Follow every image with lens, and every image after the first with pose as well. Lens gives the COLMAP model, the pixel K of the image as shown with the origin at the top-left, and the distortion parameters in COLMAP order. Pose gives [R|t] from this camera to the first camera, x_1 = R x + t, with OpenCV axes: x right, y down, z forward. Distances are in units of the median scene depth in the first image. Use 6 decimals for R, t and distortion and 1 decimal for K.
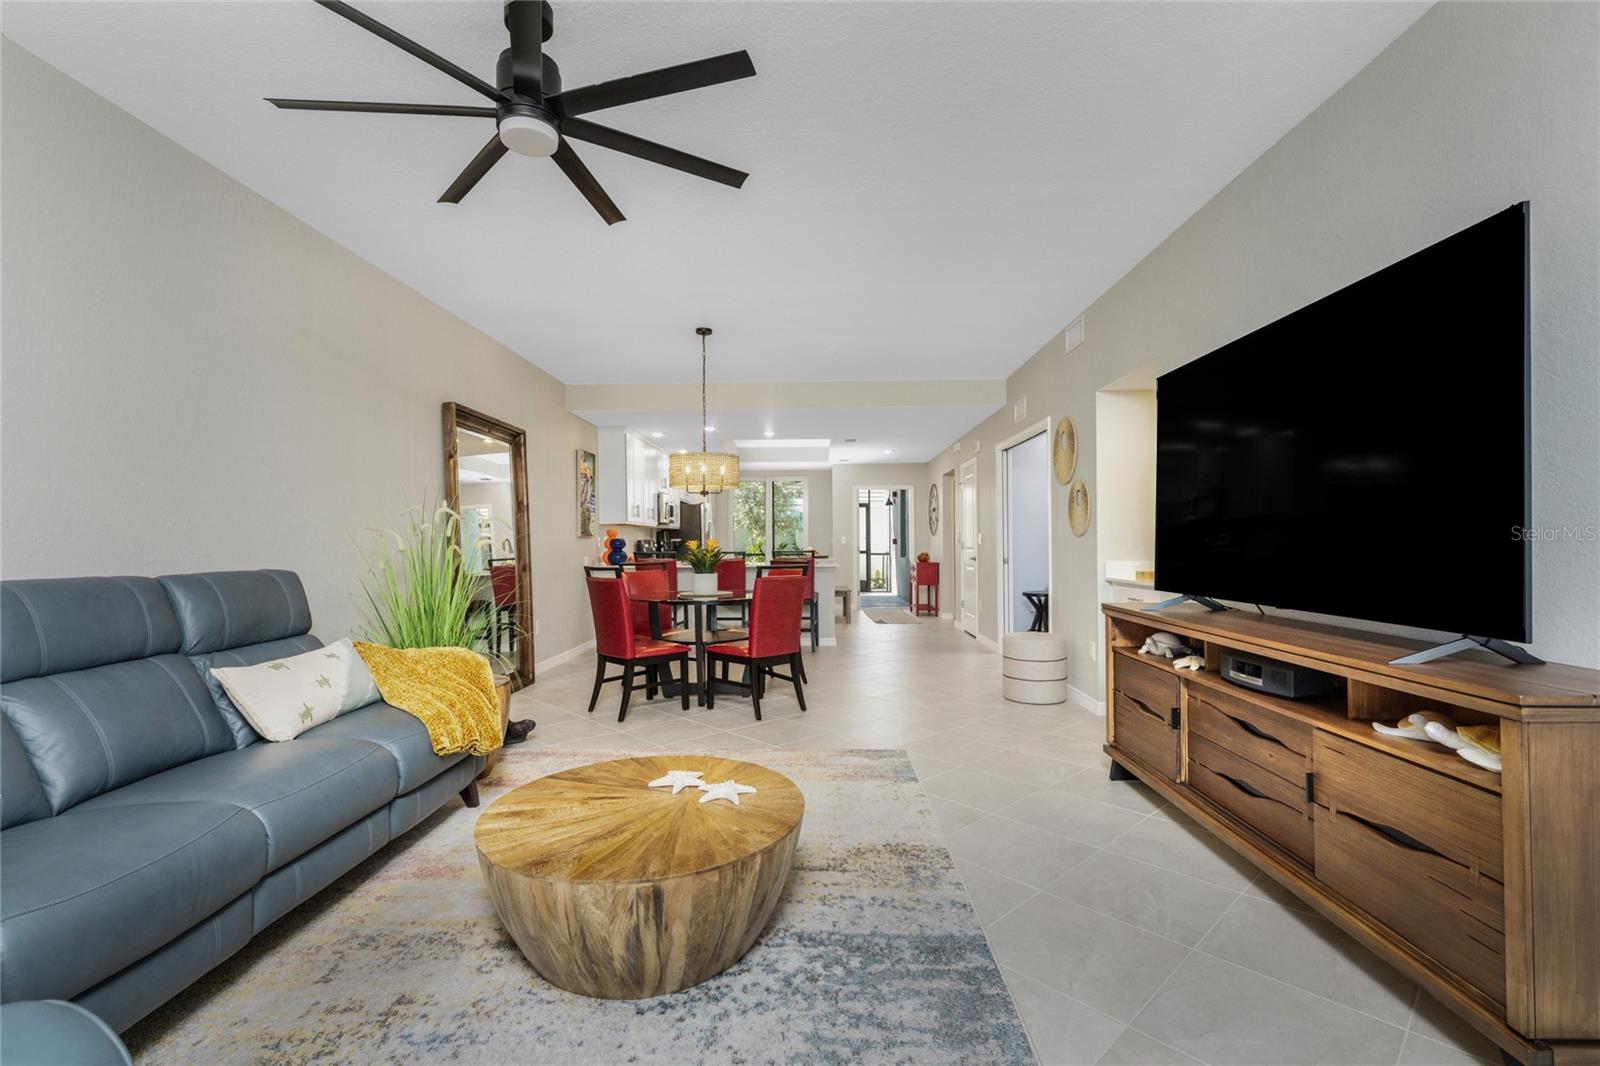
lens RADIAL K [[709.7, 0, 791.3], [0, 709.7, 540.4], [0, 0, 1]] dist [0.001090, -0.000018]
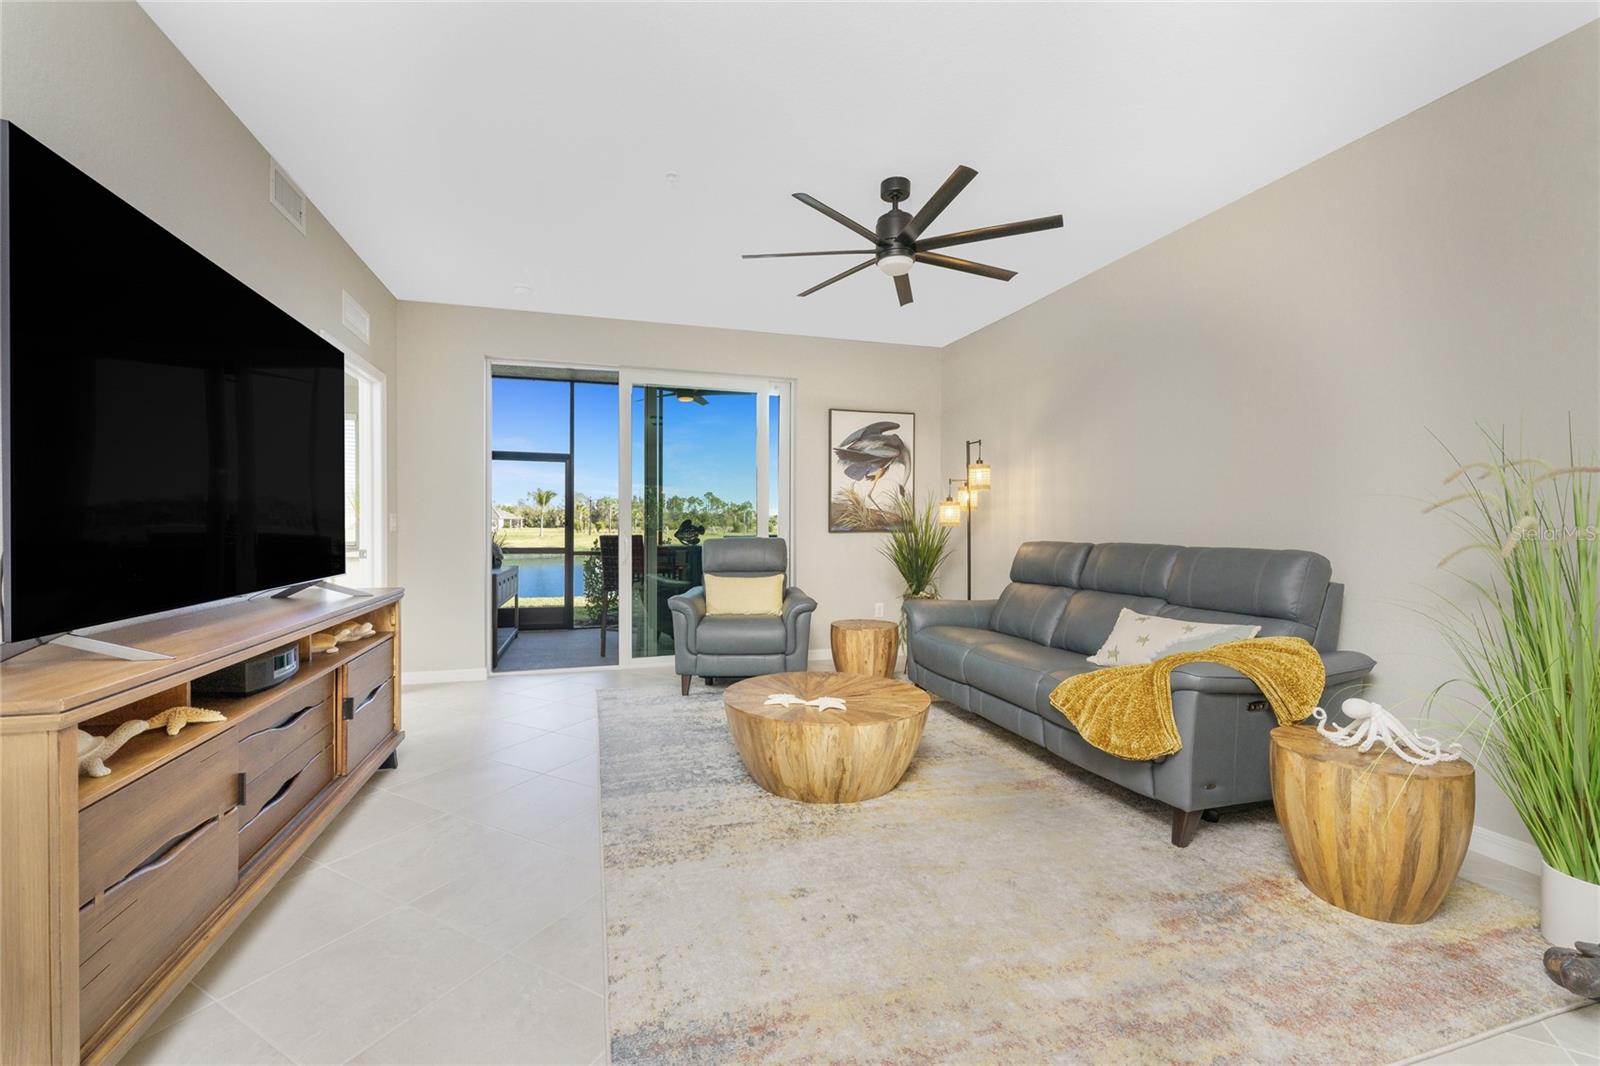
lens RADIAL K [[651.6, 0, 783.0], [0, 651.6, 529.0], [0, 0, 1]] dist [-0.001118, 0.000116]
pose [[-0.948452, 0.005501, -0.316872, 0.247543], [0.003958, 0.999977, 0.005514, 0.004936], [0.316895, 0.003976, -0.948452, 1.732526]]
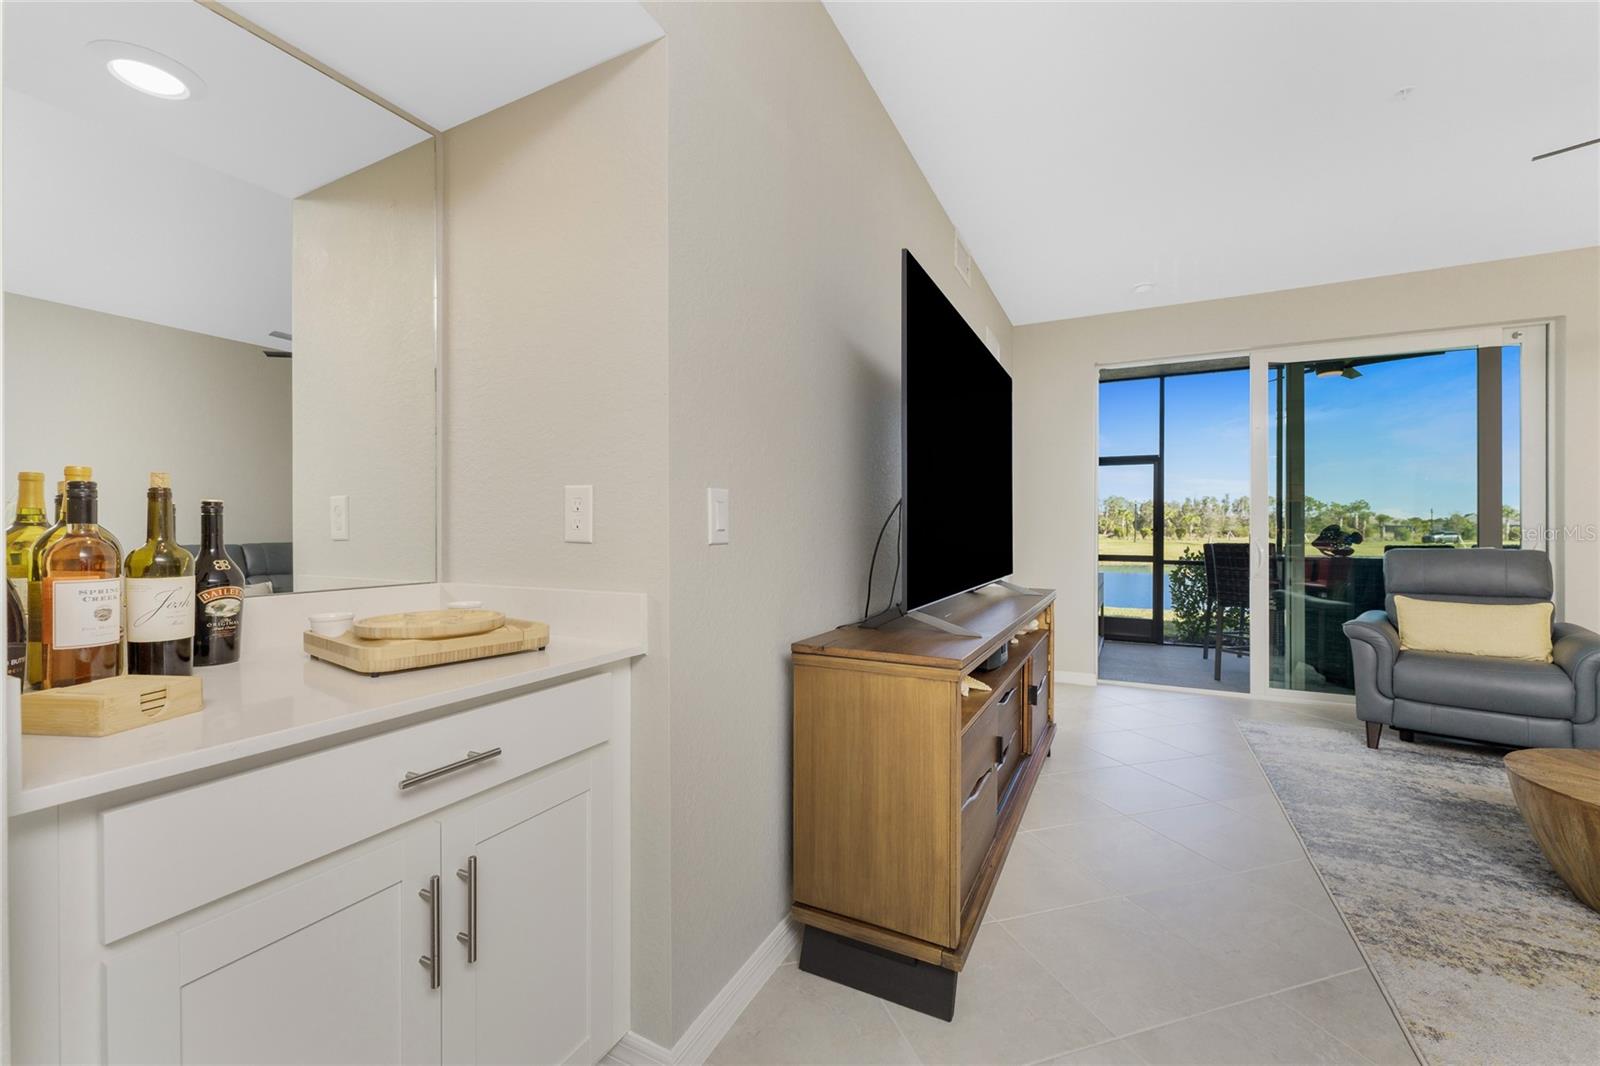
lens RADIAL K [[651.6, 0, 783.0], [0, 651.6, 529.0], [0, 0, 1]] dist [-0.001118, 0.000116]
pose [[-0.897799, 0.006499, 0.440358, 0.431777], [0.003405, 0.999964, -0.007818, 0.004623], [-0.440393, -0.005519, -0.897788, 1.768846]]
